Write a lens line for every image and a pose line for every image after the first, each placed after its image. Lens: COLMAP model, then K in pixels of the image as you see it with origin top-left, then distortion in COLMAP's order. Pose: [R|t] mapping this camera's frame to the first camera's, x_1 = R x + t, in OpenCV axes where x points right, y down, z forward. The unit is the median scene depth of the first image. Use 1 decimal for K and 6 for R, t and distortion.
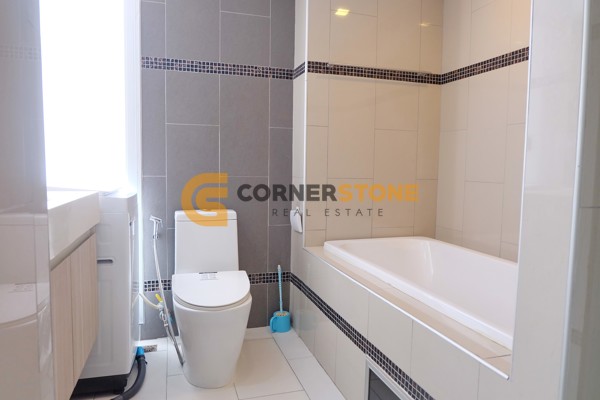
lens RADIAL K [[413.4, 0, 300.0], [0, 413.4, 196.7], [0, 0, 1]] dist [0.000432, 0.002275]
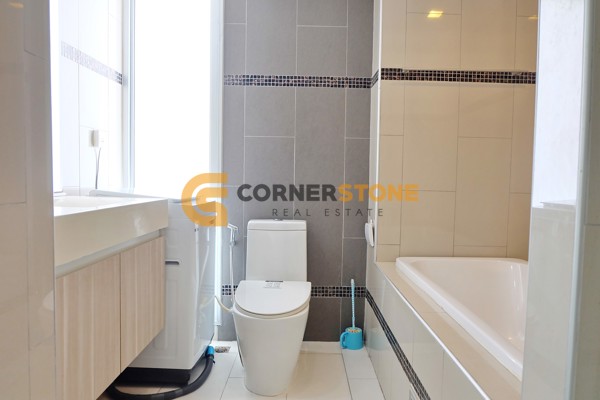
lens RADIAL K [[417.0, 0, 300.0], [0, 417.0, 200.0], [0, 0, 1]] dist [-0.004598, 0.001319]
pose [[0.958868, 0.019553, -0.283177, 0.114296], [-0.026470, 0.999437, -0.020621, 0.003327], [0.282614, 0.027268, 0.958846, 0.025591]]
